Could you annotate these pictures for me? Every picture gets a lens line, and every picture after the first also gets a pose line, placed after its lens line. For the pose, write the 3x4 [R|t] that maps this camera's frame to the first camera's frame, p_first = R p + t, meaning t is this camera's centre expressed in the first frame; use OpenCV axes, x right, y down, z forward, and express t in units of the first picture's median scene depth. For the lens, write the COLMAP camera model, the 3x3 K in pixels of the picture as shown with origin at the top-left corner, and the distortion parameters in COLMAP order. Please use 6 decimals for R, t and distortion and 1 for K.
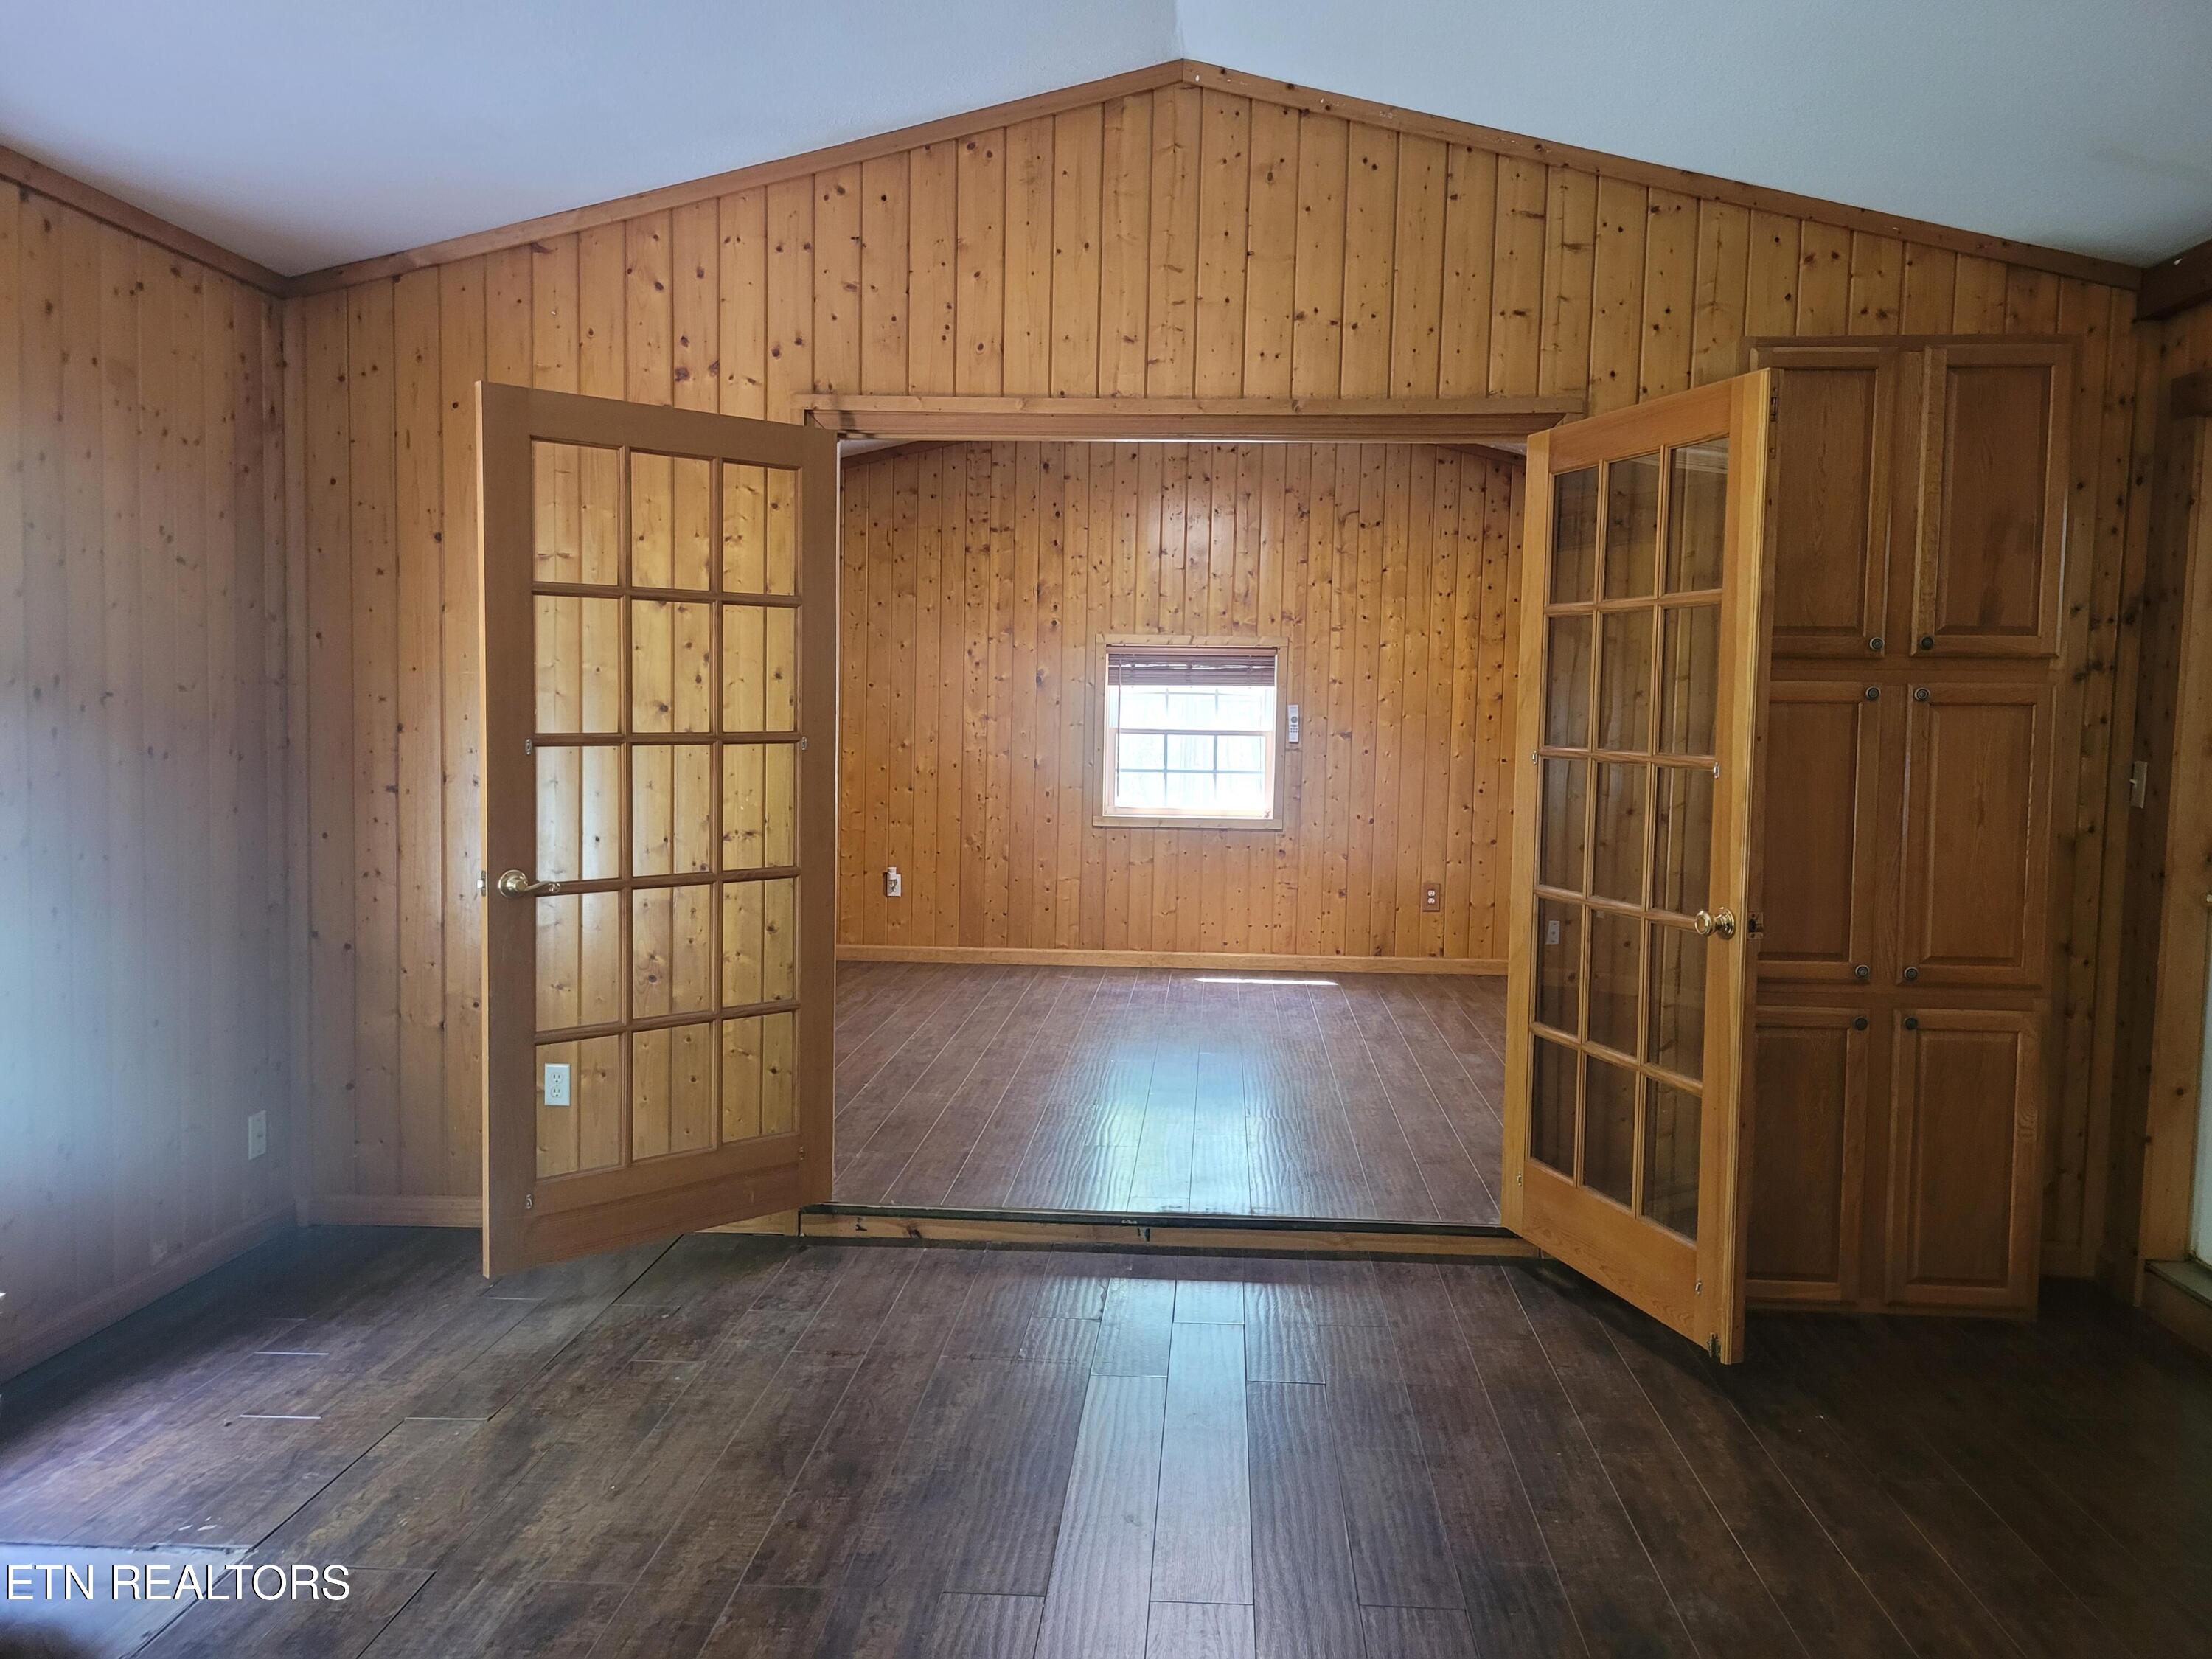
lens RADIAL K [[1664.0, 0, 1119.1], [0, 1664.0, 809.2], [0, 0, 1]] dist [0.057843, -0.053734]
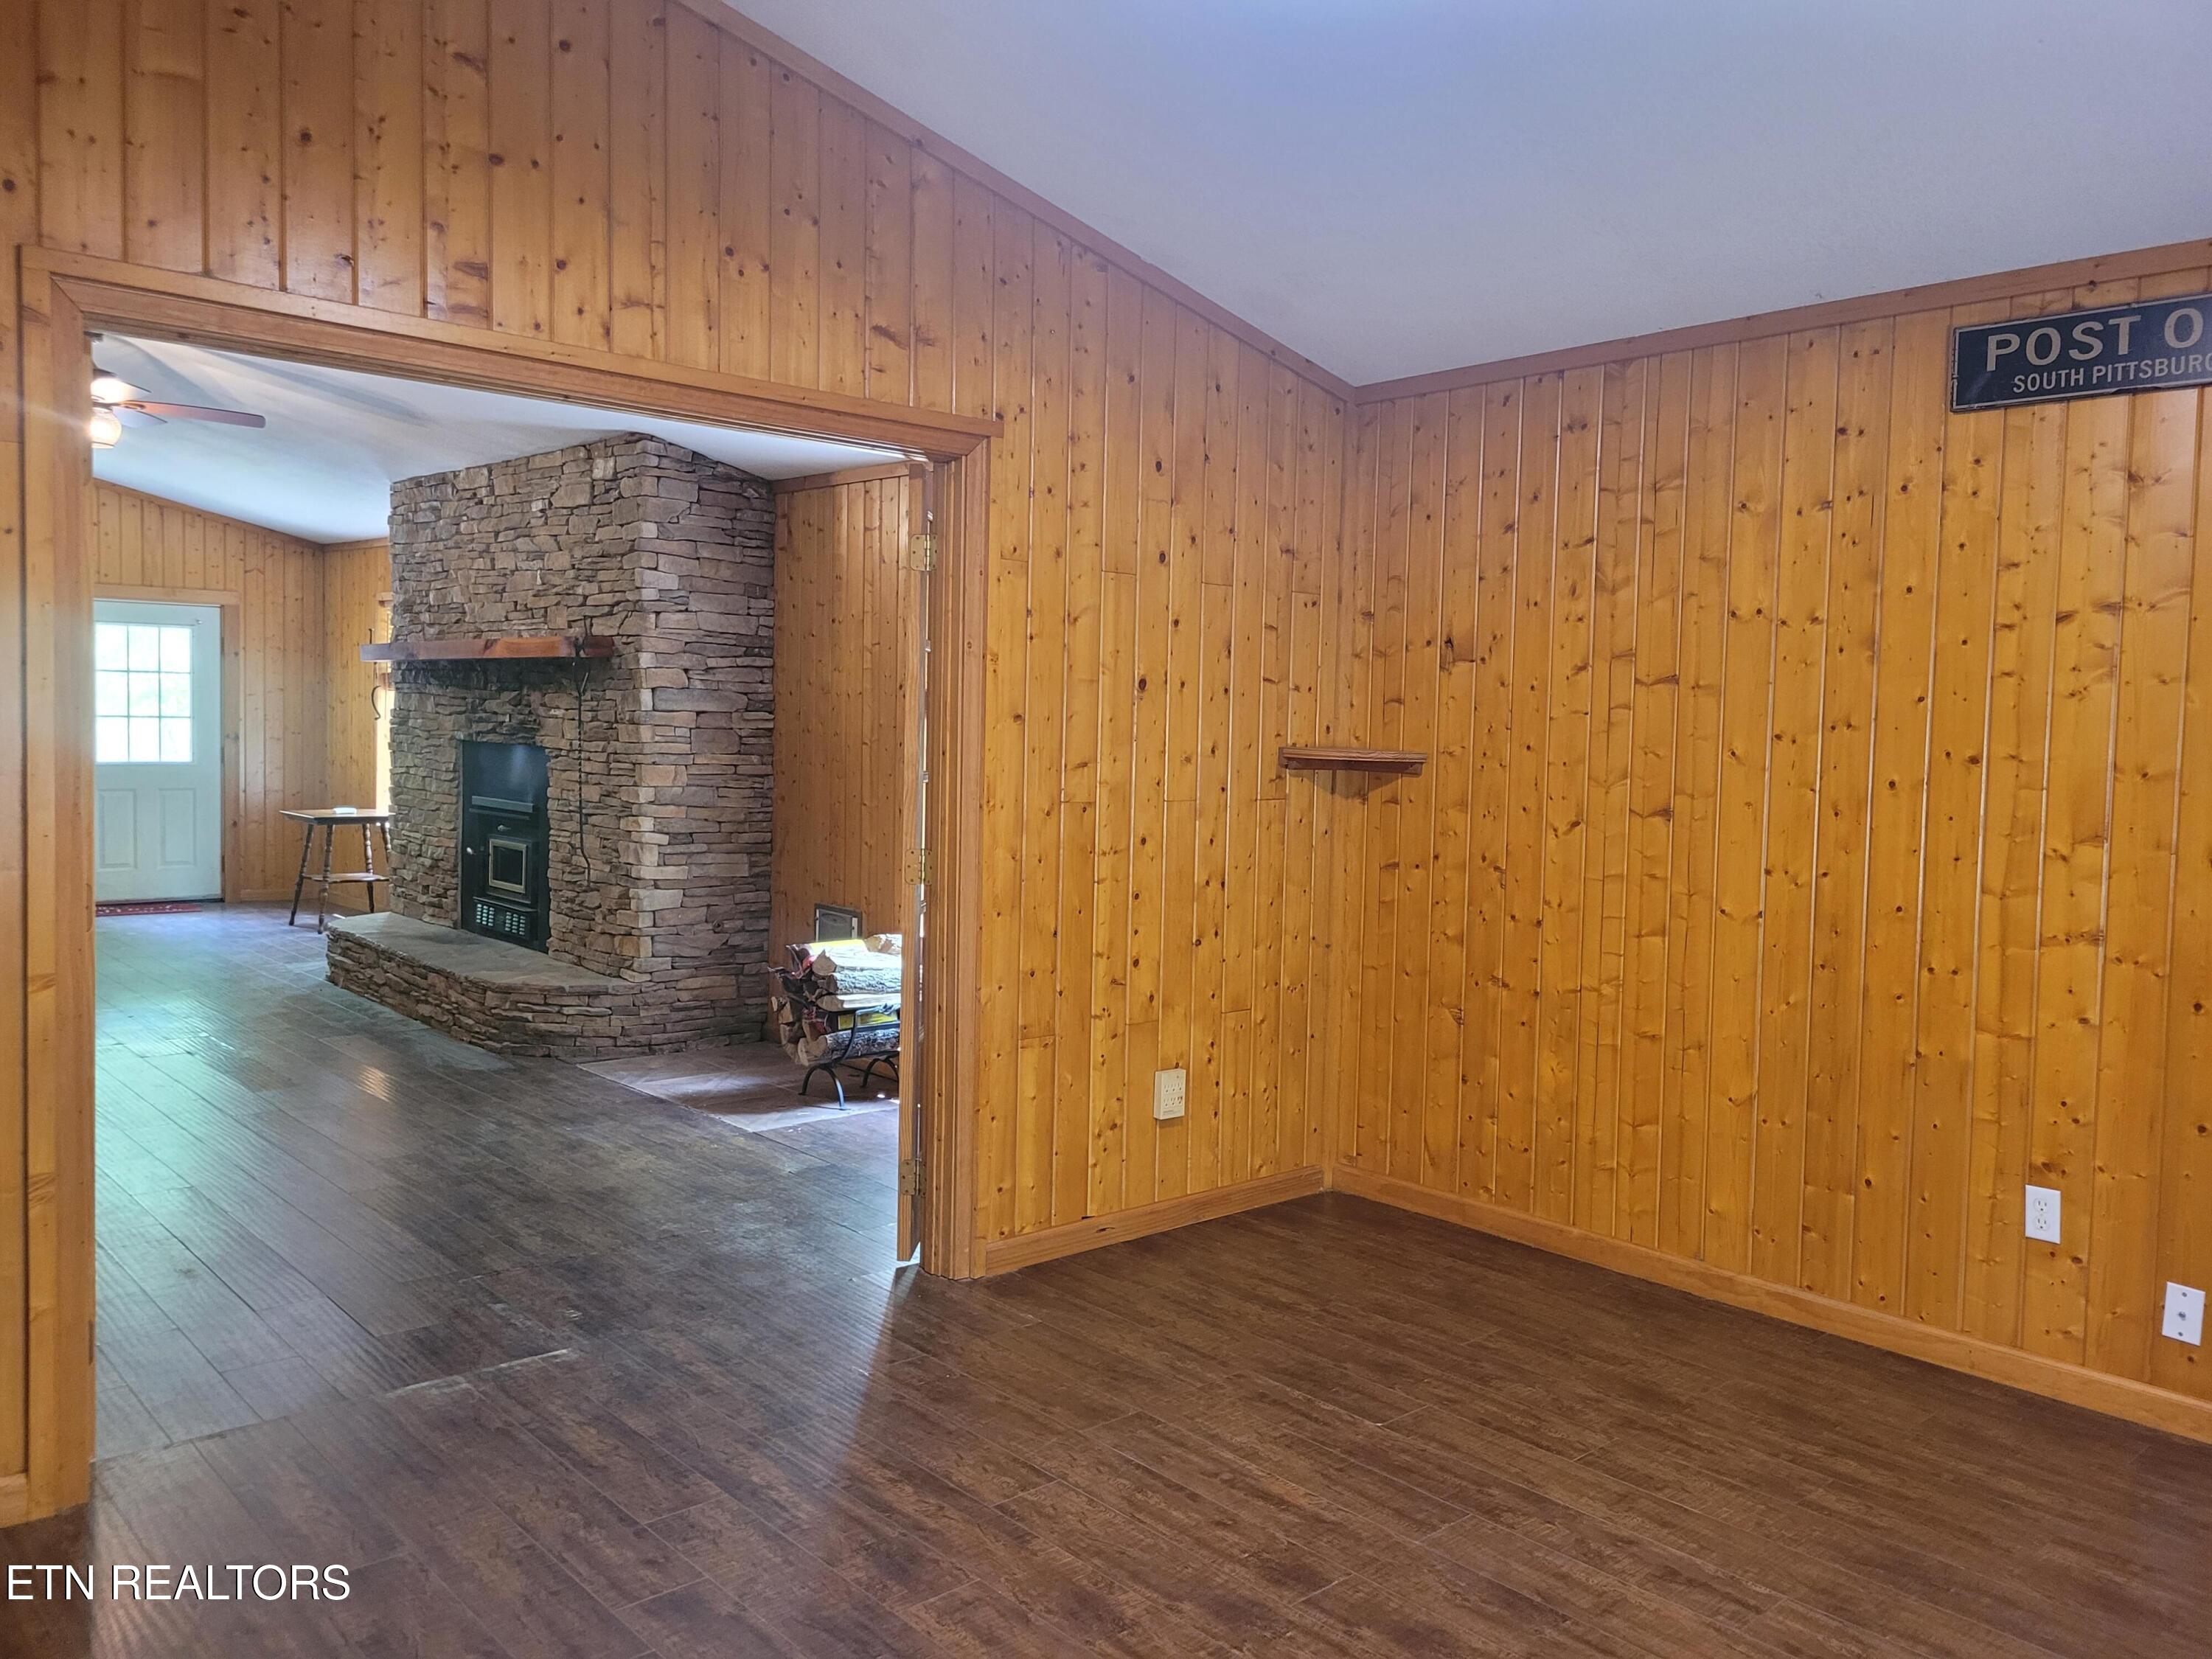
lens RADIAL K [[1664.0, 0, 1130.3], [0, 1664.0, 804.0], [0, 0, 1]] dist [0.057843, -0.053734]
pose [[-0.690169, -0.008861, -0.723594, 0.451535], [-0.091644, 0.992944, 0.075251, -0.114724], [0.717821, 0.118249, -0.686112, 1.808974]]
